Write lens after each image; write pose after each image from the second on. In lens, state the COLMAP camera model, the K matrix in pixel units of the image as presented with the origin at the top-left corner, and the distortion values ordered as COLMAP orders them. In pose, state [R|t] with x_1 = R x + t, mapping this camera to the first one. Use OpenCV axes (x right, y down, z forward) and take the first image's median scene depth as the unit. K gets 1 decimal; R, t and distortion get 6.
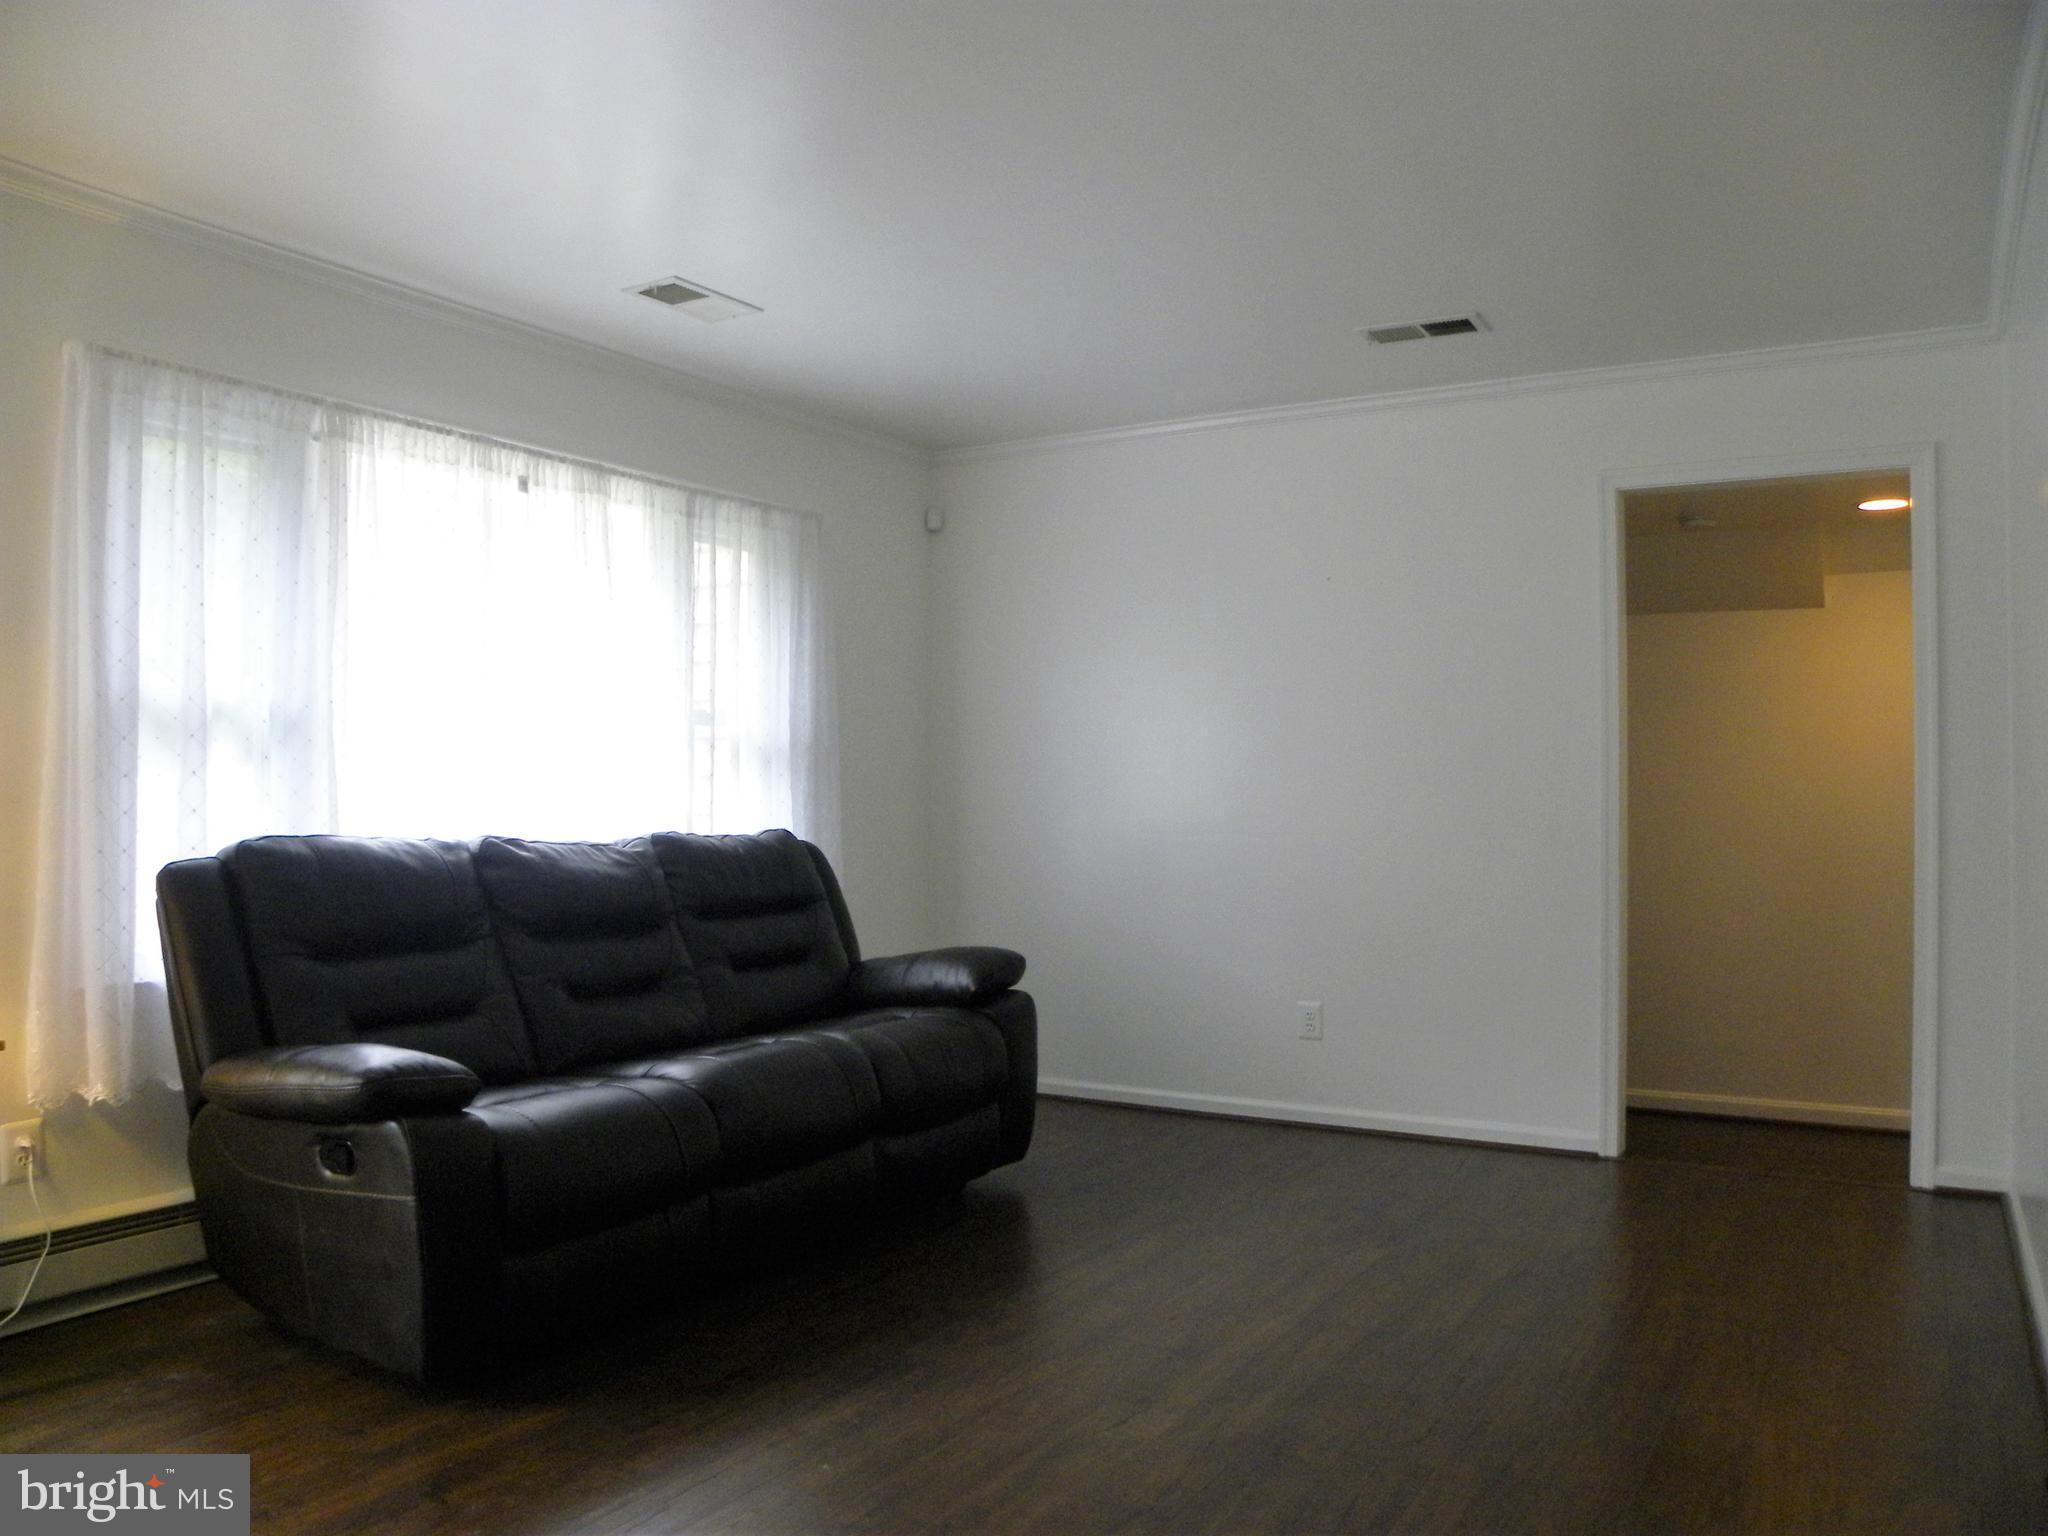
lens RADIAL K [[1595.3, 0, 1014.6], [0, 1595.3, 774.0], [0, 0, 1]] dist [-0.141029, 0.089686]
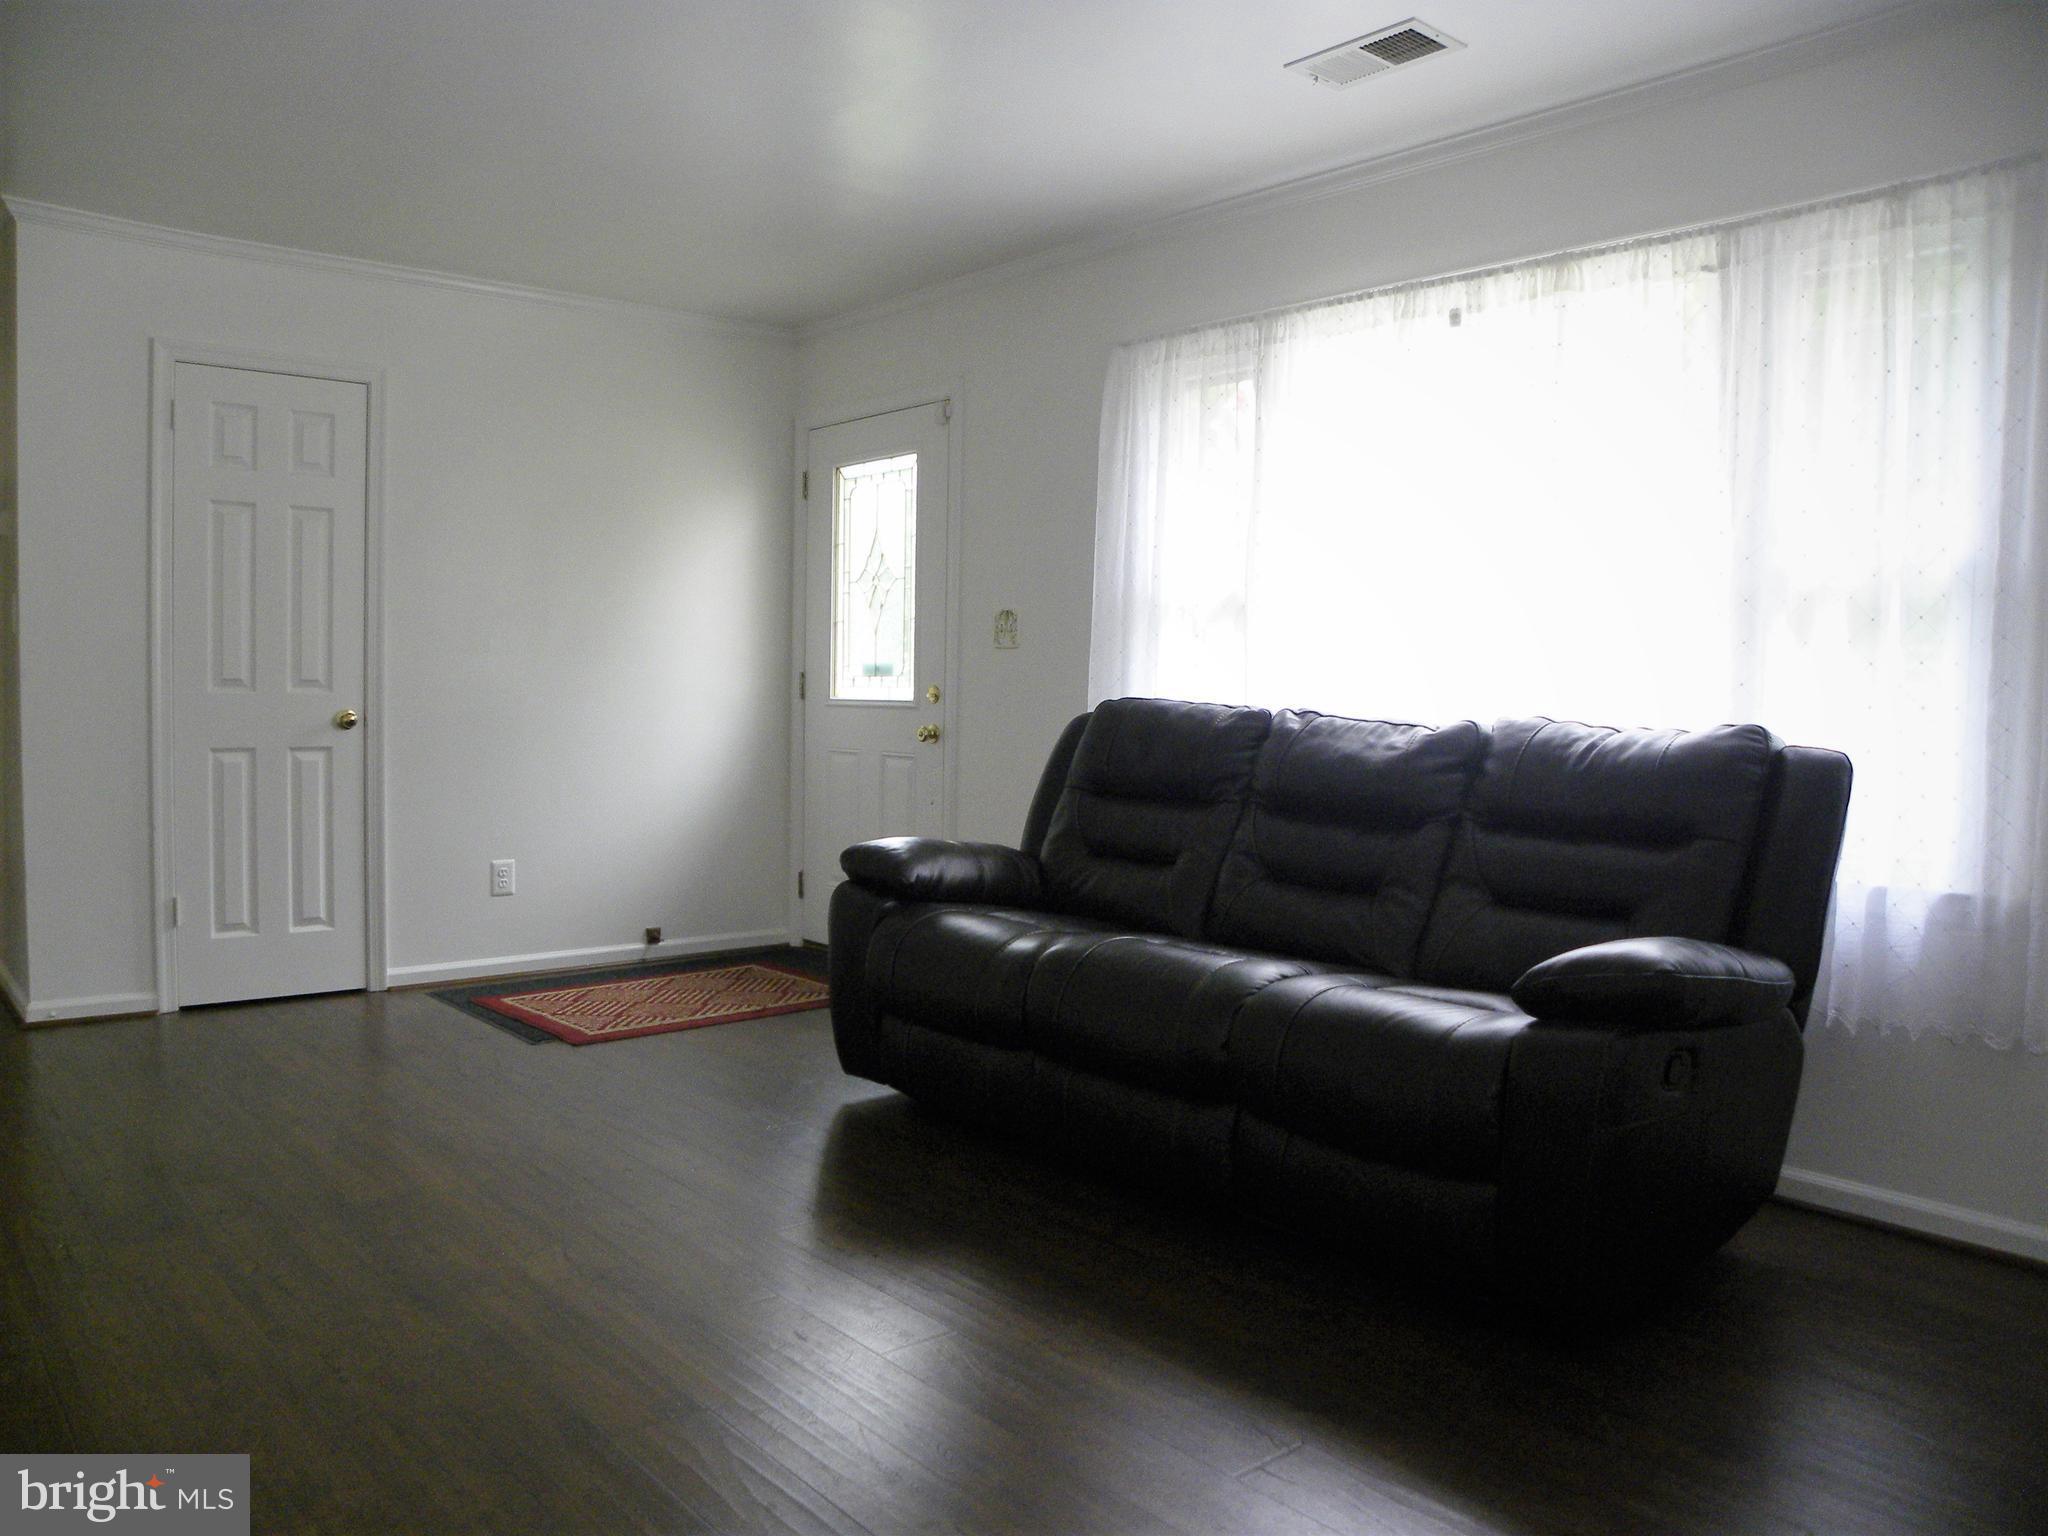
lens RADIAL K [[1595.3, 0, 1014.6], [0, 1595.3, 774.0], [0, 0, 1]] dist [-0.141029, 0.089686]
pose [[-0.313926, 0.043688, -0.948442, 0.604837], [-0.002722, 0.998895, 0.046913, 0.030645], [0.949444, 0.017309, -0.313460, 1.041256]]
